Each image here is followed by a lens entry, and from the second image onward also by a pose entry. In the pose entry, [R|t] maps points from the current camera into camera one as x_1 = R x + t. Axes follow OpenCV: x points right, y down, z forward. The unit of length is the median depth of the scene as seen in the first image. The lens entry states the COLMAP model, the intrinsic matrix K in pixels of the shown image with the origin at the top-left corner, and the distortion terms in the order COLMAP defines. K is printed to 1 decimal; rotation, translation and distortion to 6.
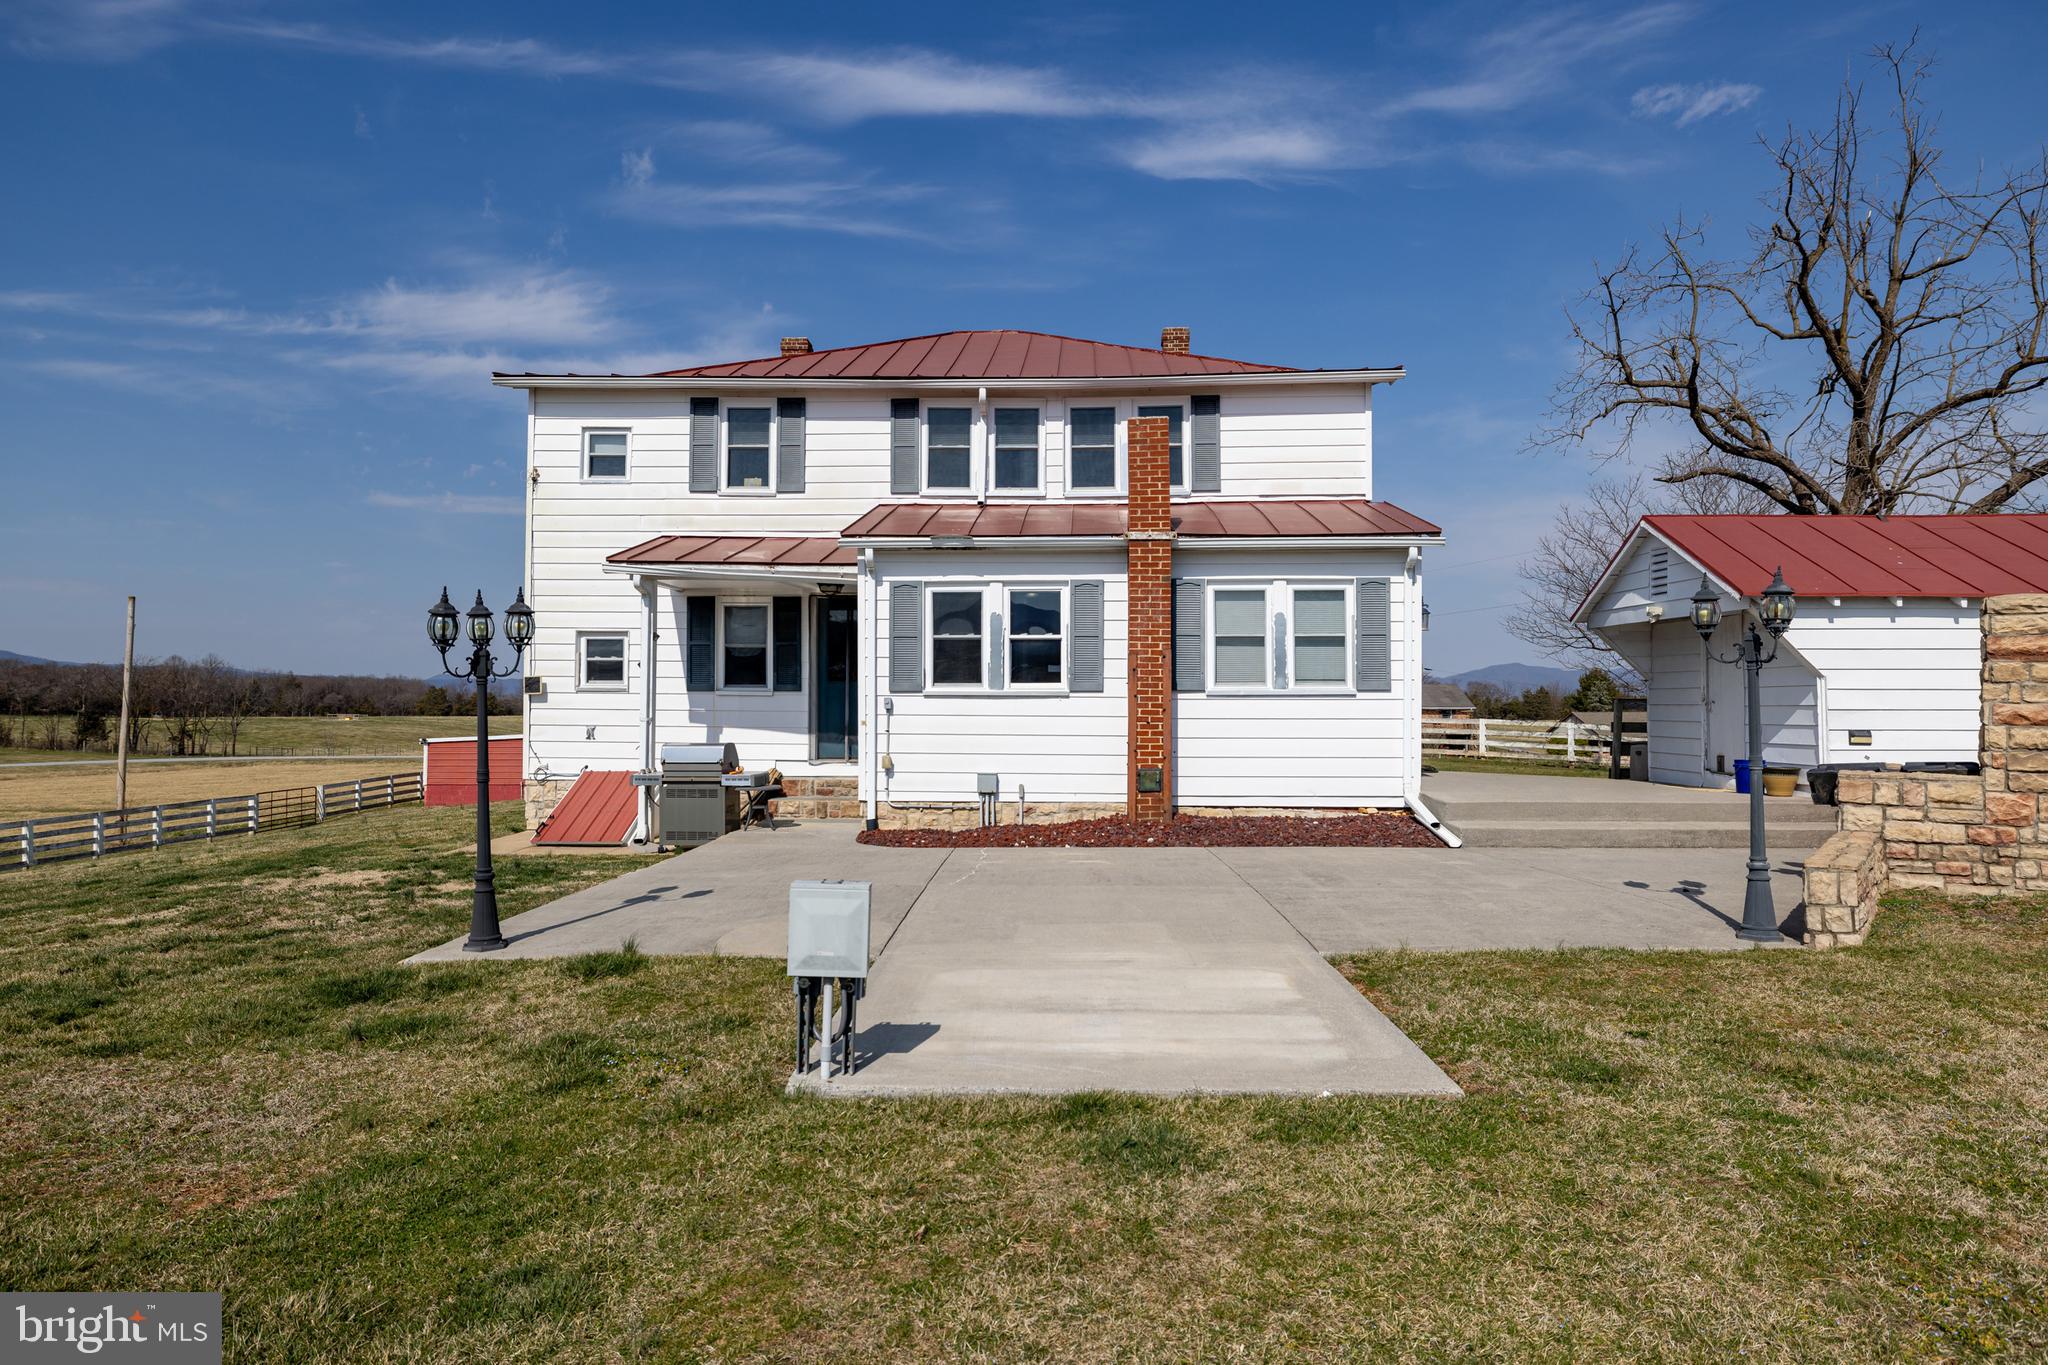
lens RADIAL K [[1268.8, 0, 1018.3], [0, 1268.8, 686.9], [0, 0, 1]] dist [-0.009331, 0.012456]
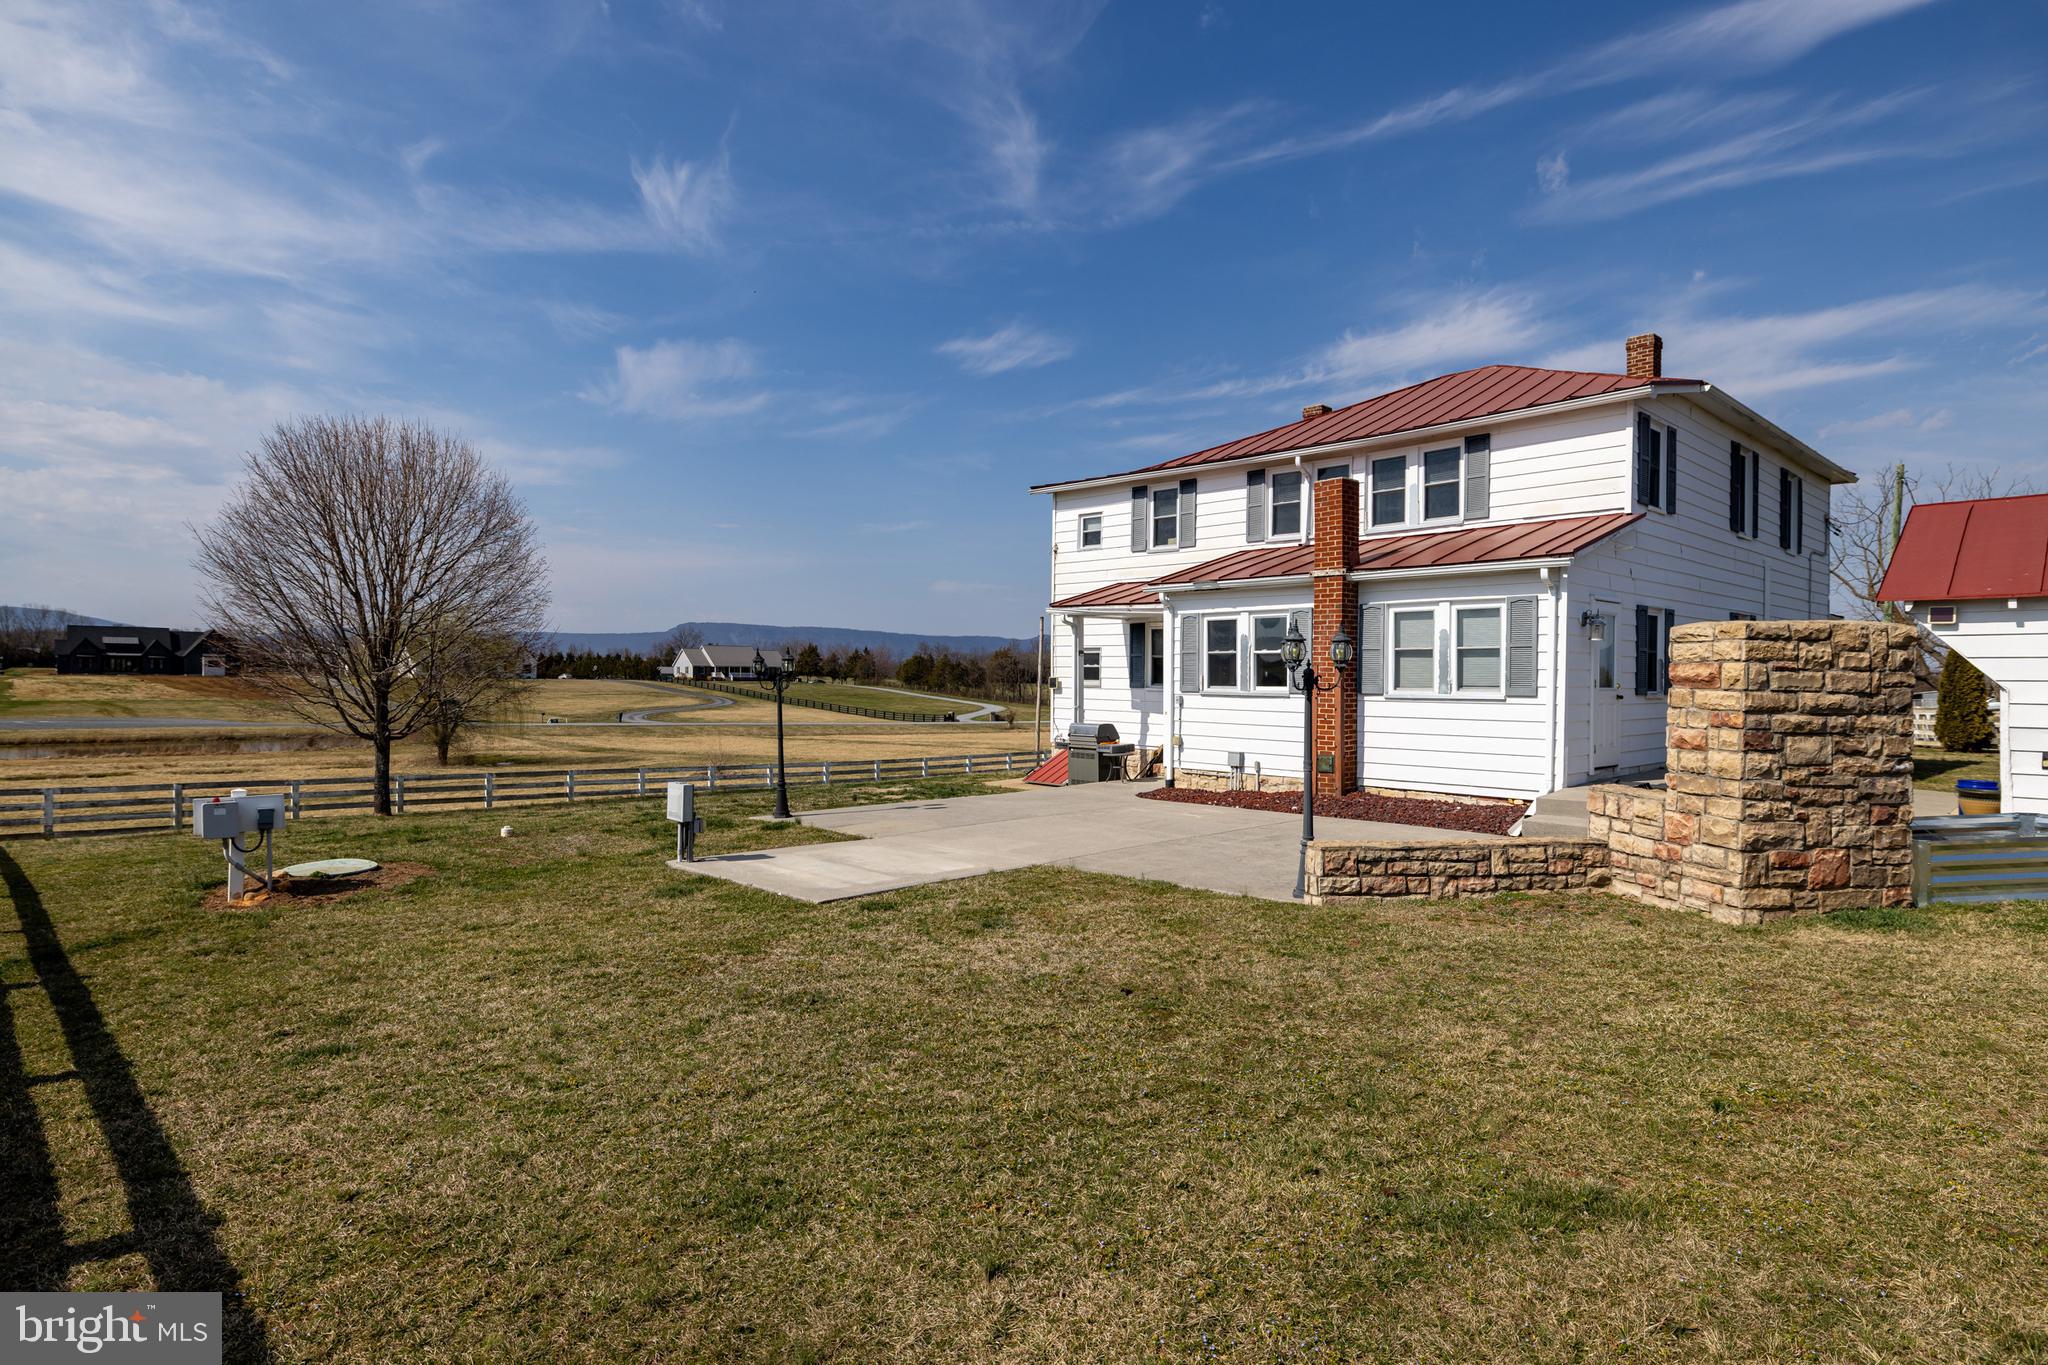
lens RADIAL K [[1113.1, 0, 1009.9], [0, 1113.1, 693.9], [0, 0, 1]] dist [0.034095, -0.004377]
pose [[0.719980, 0.014377, -0.693846, 0.537095], [0.002728, 0.999719, 0.023546, -0.020172], [0.693990, -0.018846, 0.719738, -0.029952]]
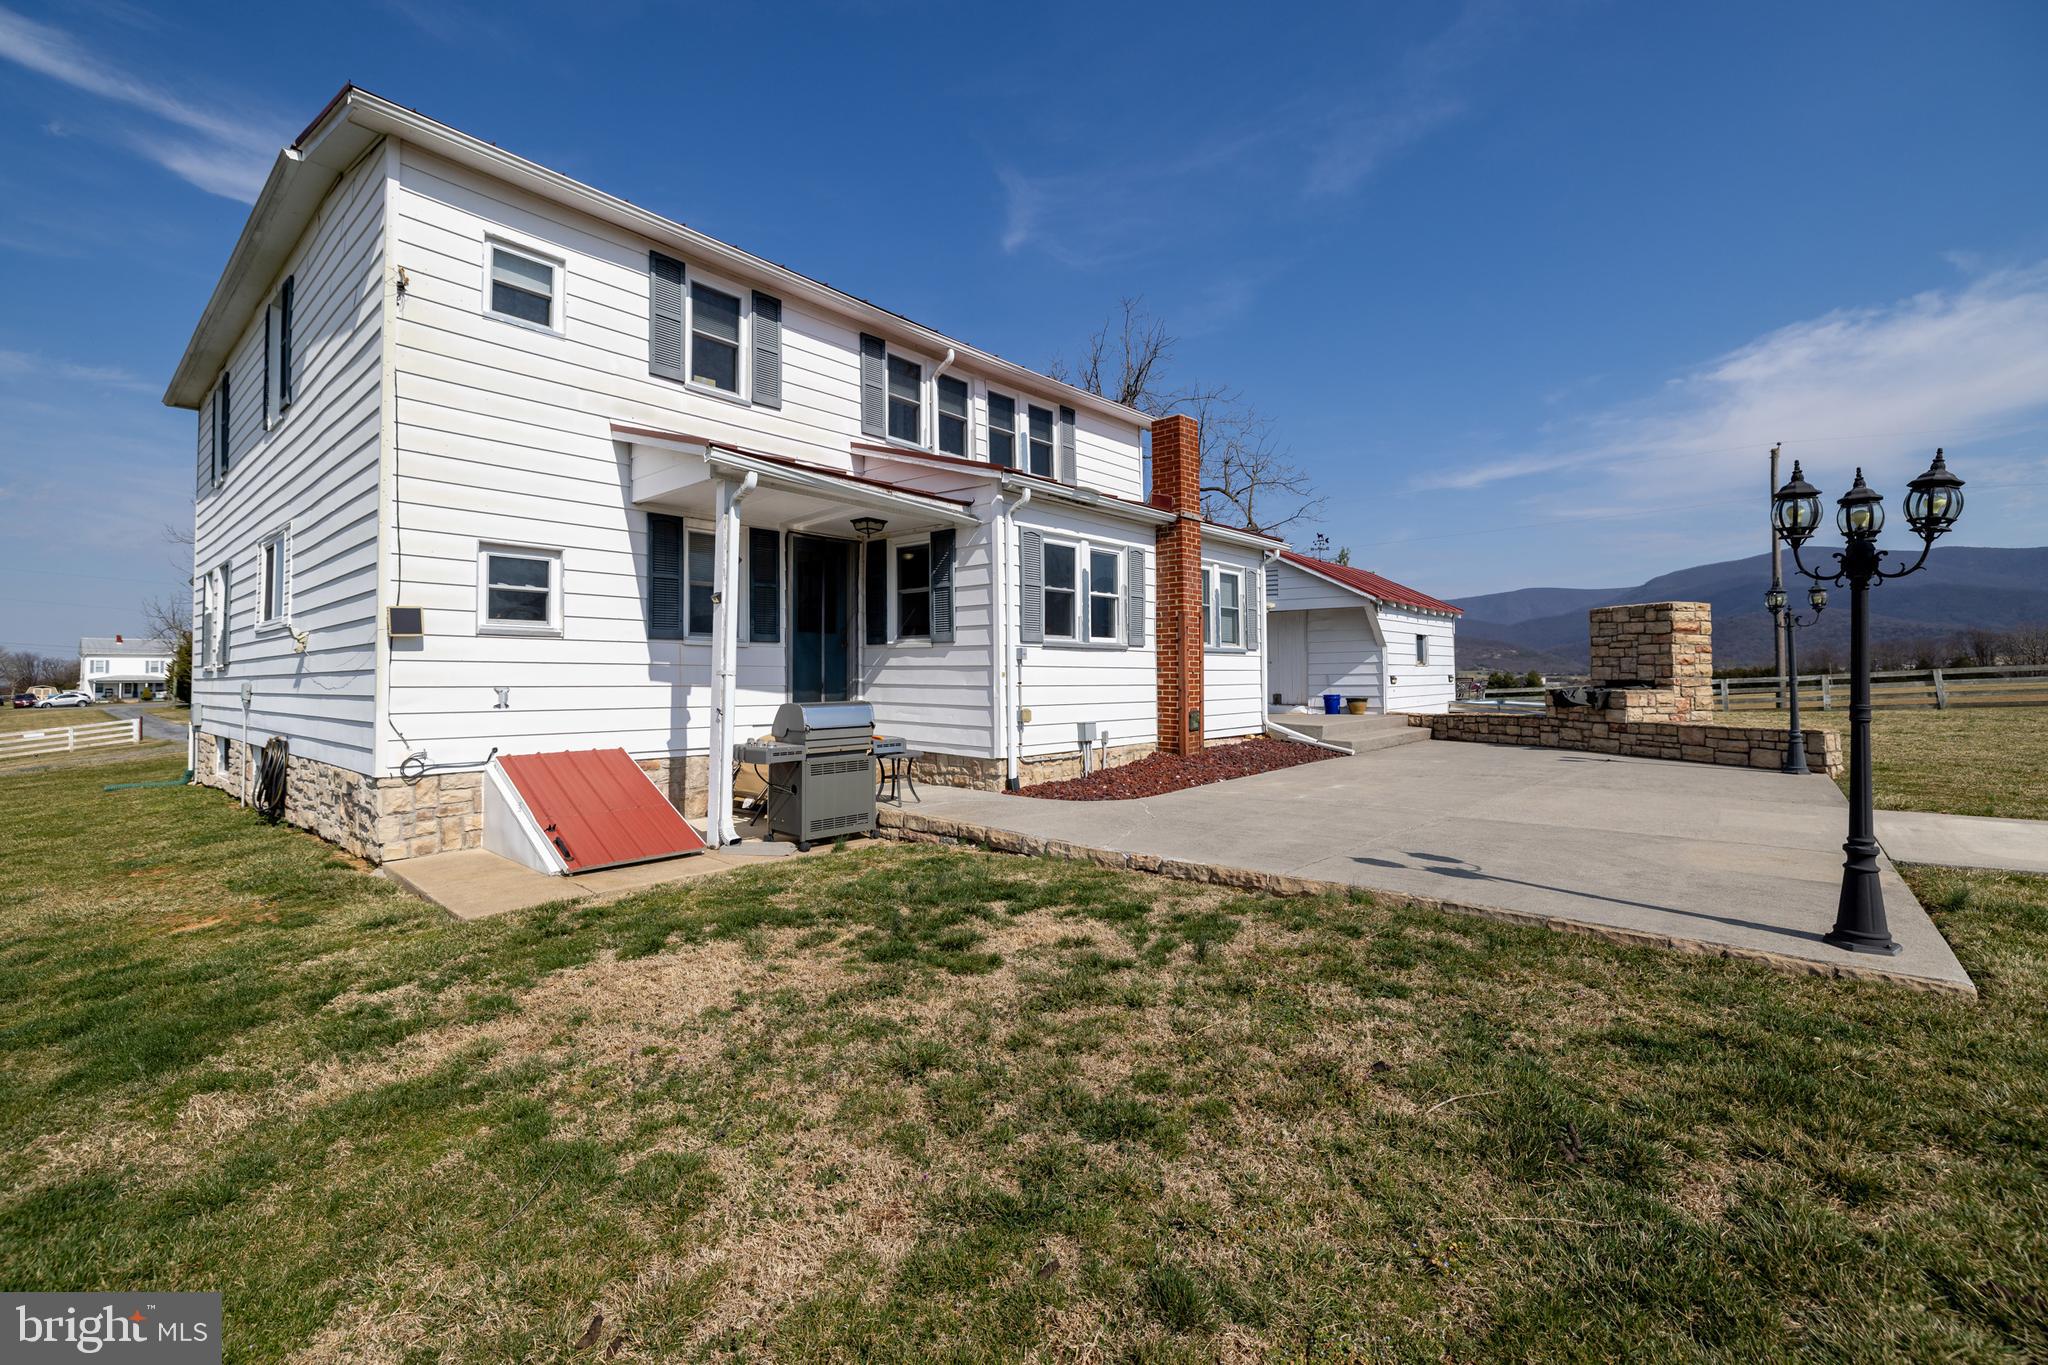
lens RADIAL K [[892.1, 0, 997.9], [0, 892.1, 663.7], [0, 0, 1]] dist [0.003350, -0.000217]
pose [[0.621327, 0.006712, 0.783523, -0.545966], [-0.003266, 0.999977, -0.005976, 0.020563], [-0.783544, 0.001154, 0.621335, 0.508385]]
